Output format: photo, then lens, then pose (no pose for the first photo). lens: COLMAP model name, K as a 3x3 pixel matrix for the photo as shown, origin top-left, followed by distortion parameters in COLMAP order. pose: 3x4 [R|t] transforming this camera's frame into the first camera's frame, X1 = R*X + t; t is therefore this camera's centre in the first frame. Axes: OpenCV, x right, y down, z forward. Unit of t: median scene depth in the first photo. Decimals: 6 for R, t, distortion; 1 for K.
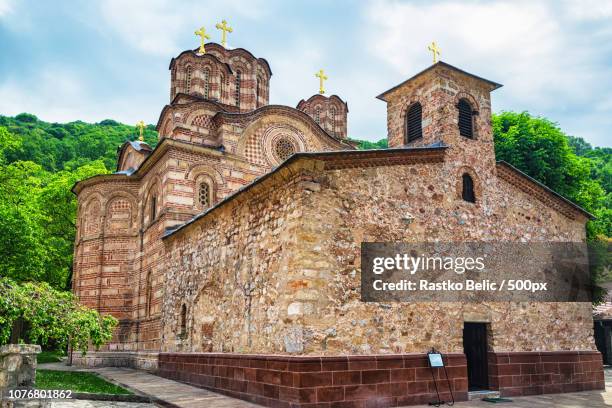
lens RADIAL K [[492.6, 0, 316.0], [0, 492.6, 255.6], [0, 0, 1]] dist [0.002448, -0.000142]
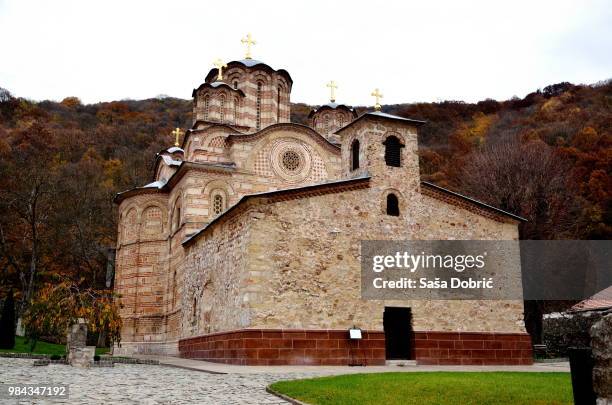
lens RADIAL K [[568.1, 0, 306.0], [0, 568.1, 202.5], [0, 0, 1]] dist [0.001285, 0.000596]
pose [[0.989424, -0.035948, -0.140525, 0.278338], [0.025033, 0.996585, -0.078682, -0.028622], [0.142873, 0.074332, 0.986946, -0.508597]]
